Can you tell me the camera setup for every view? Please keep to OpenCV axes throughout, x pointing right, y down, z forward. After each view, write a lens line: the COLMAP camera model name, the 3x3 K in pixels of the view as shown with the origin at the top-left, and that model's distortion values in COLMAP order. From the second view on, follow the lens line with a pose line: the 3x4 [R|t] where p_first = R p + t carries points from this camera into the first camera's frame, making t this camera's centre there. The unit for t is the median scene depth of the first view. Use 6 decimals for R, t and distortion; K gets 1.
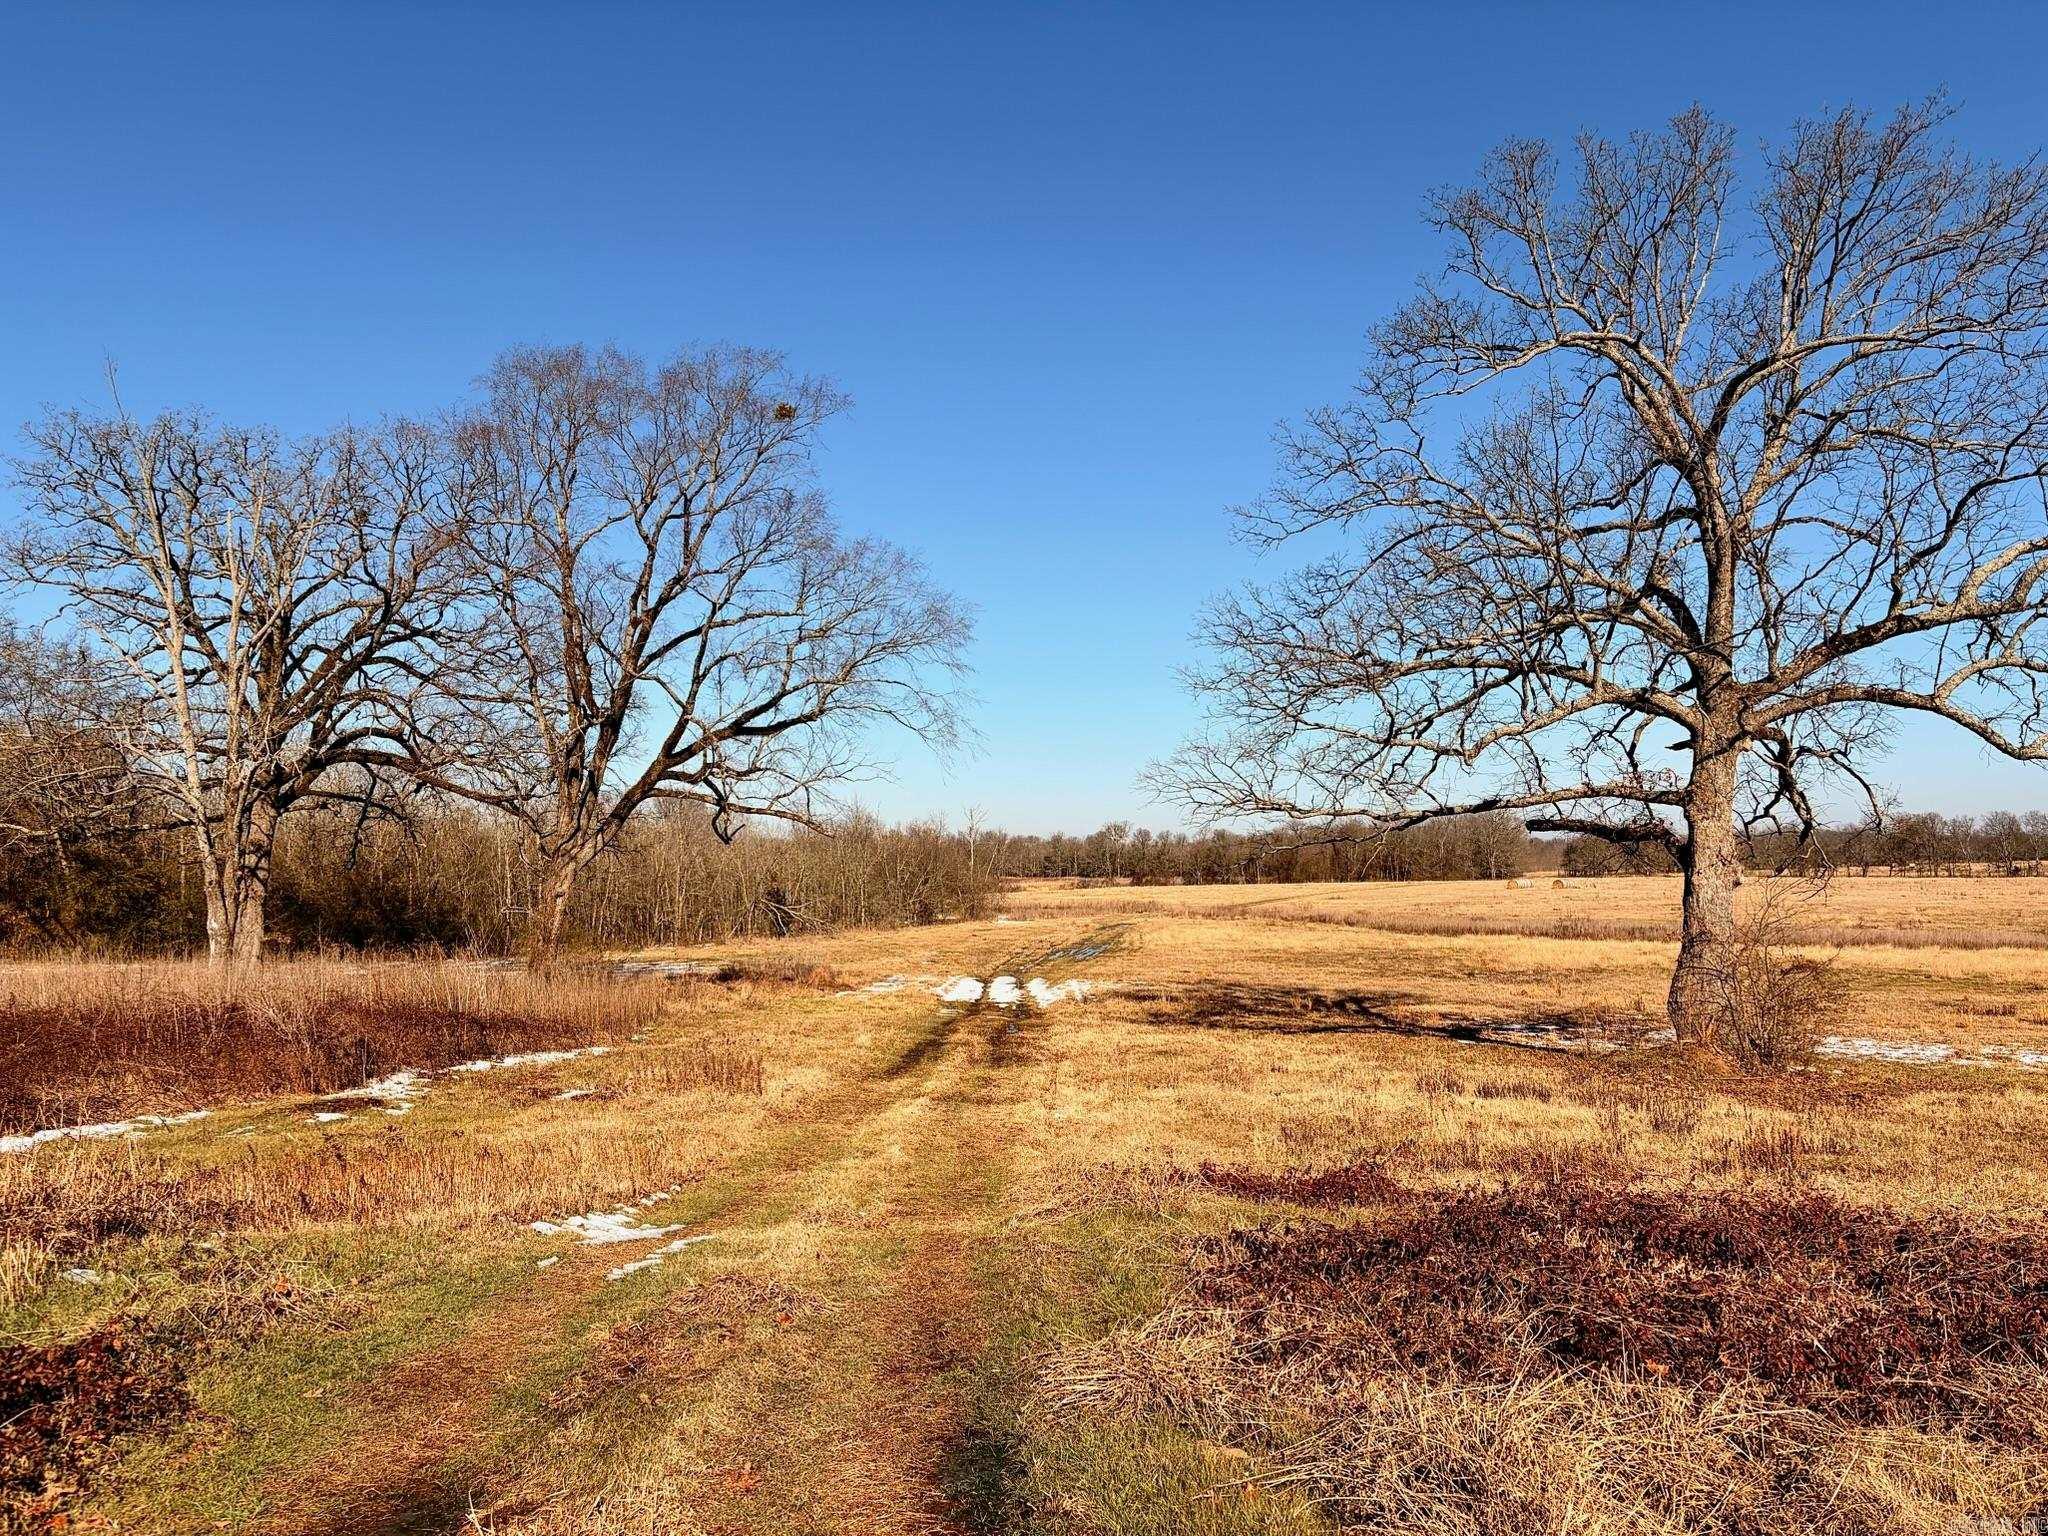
lens RADIAL K [[1617.4, 0, 1005.6], [0, 1617.4, 767.8], [0, 0, 1]] dist [0.072779, -0.033936]
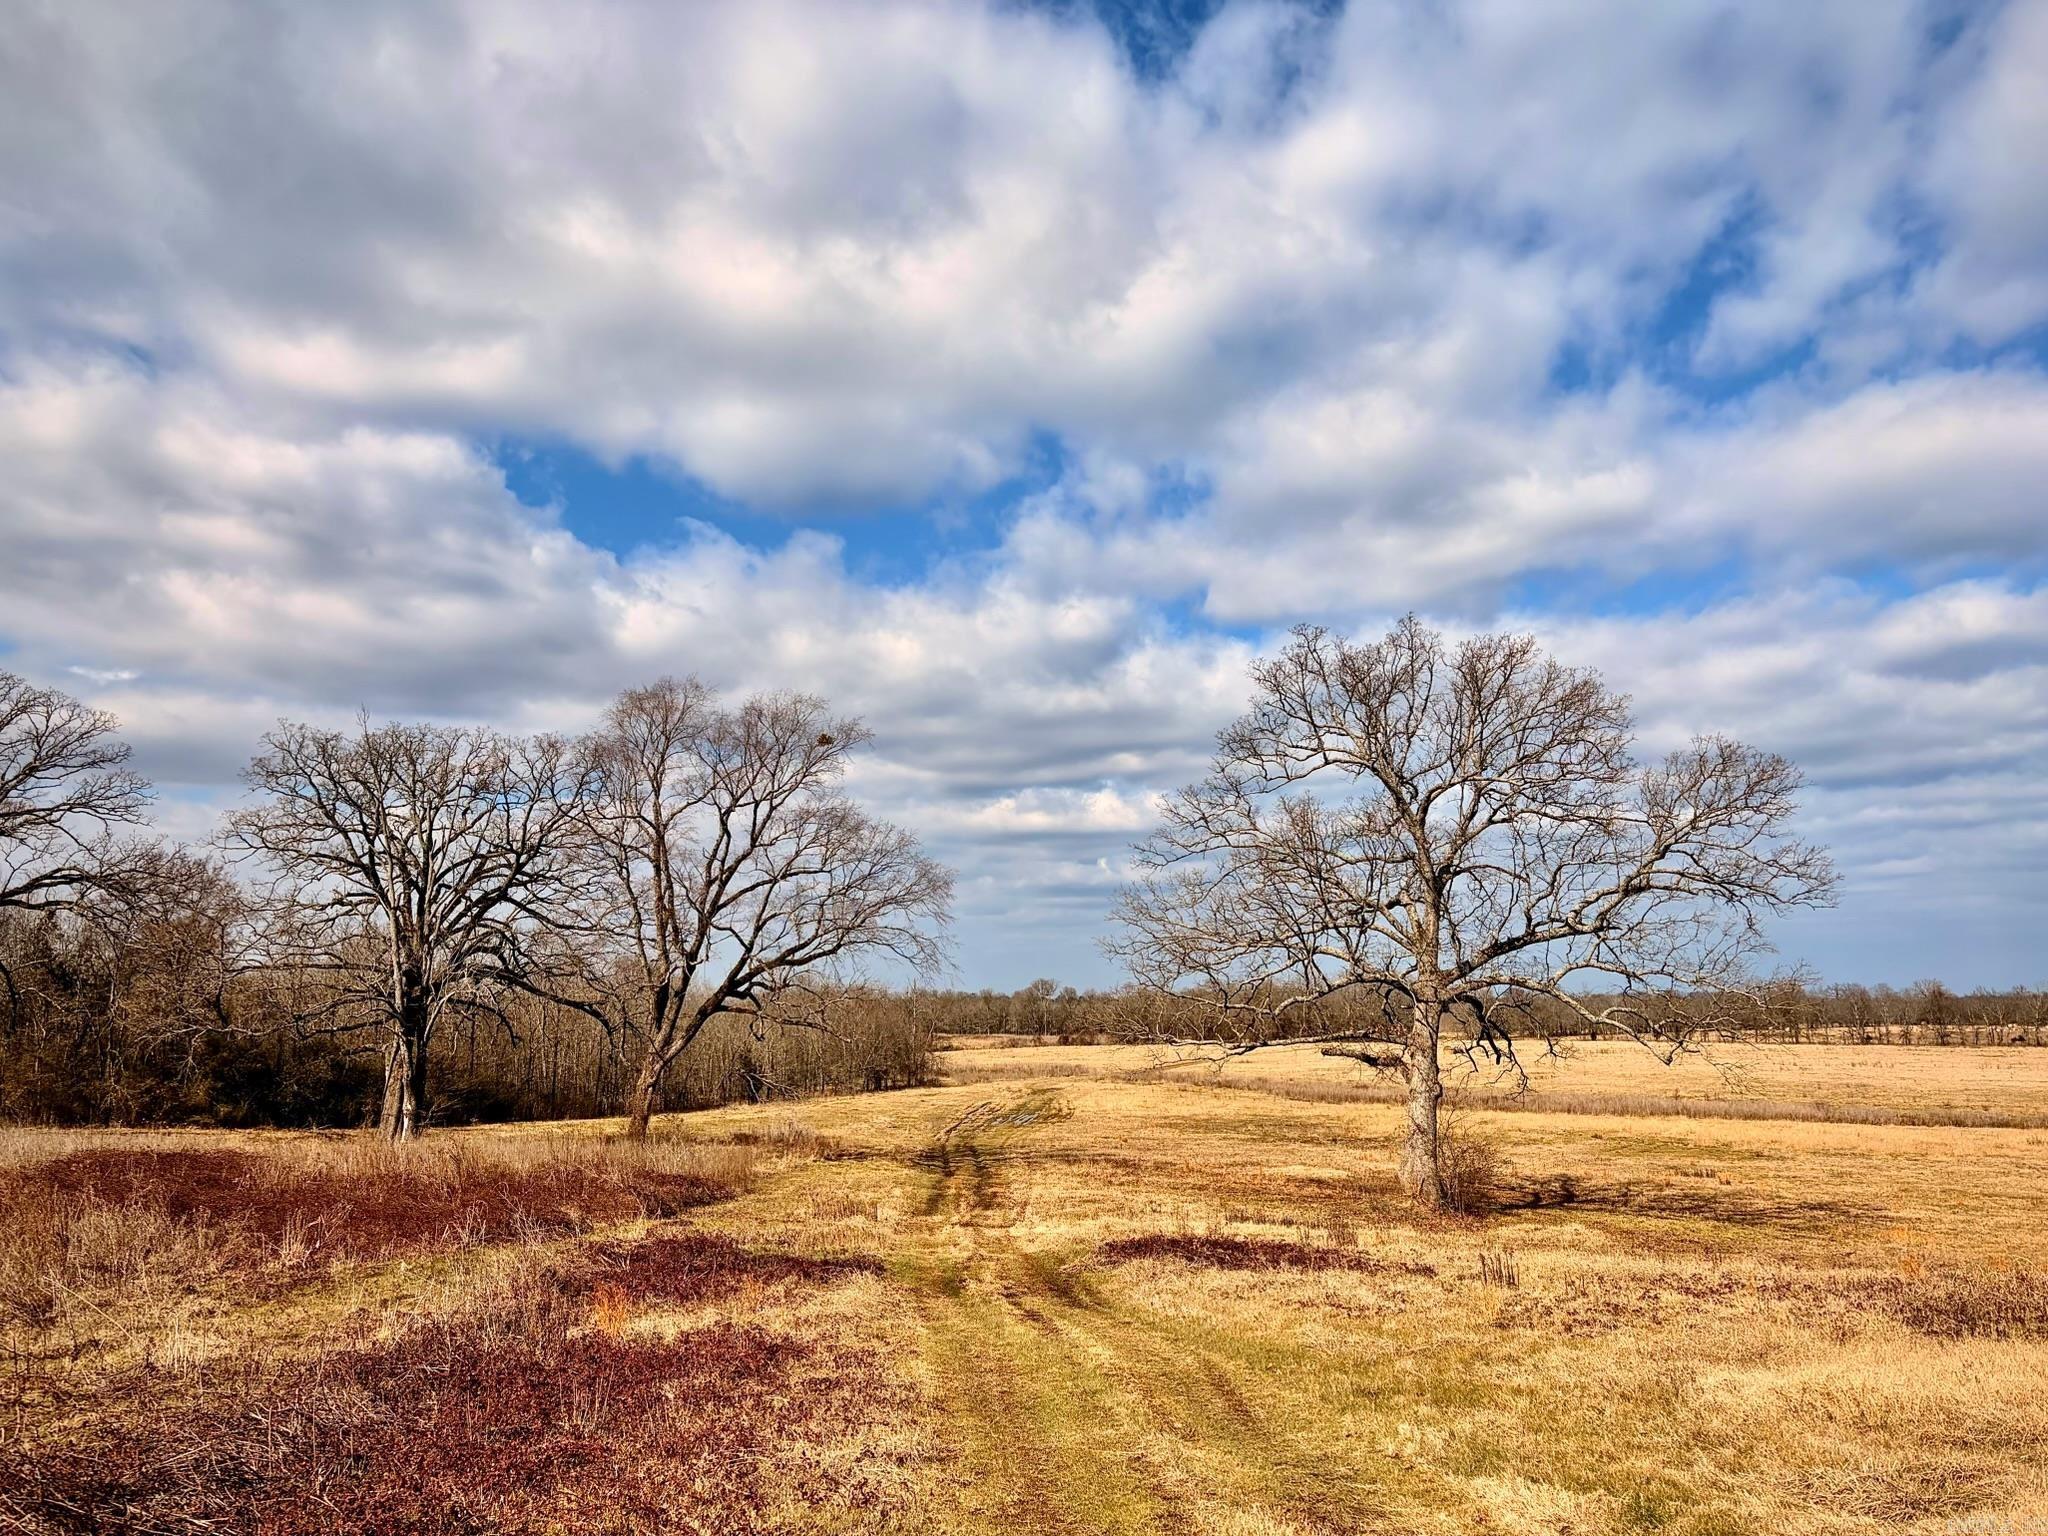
lens RADIAL K [[1617.4, 0, 1015.2], [0, 1617.4, 758.9], [0, 0, 1]] dist [0.072779, -0.033936]
pose [[0.998626, 0.016896, 0.049612, -0.020707], [-0.012103, 0.995369, -0.095360, -0.035943], [-0.050993, 0.094628, 0.994206, -0.215959]]
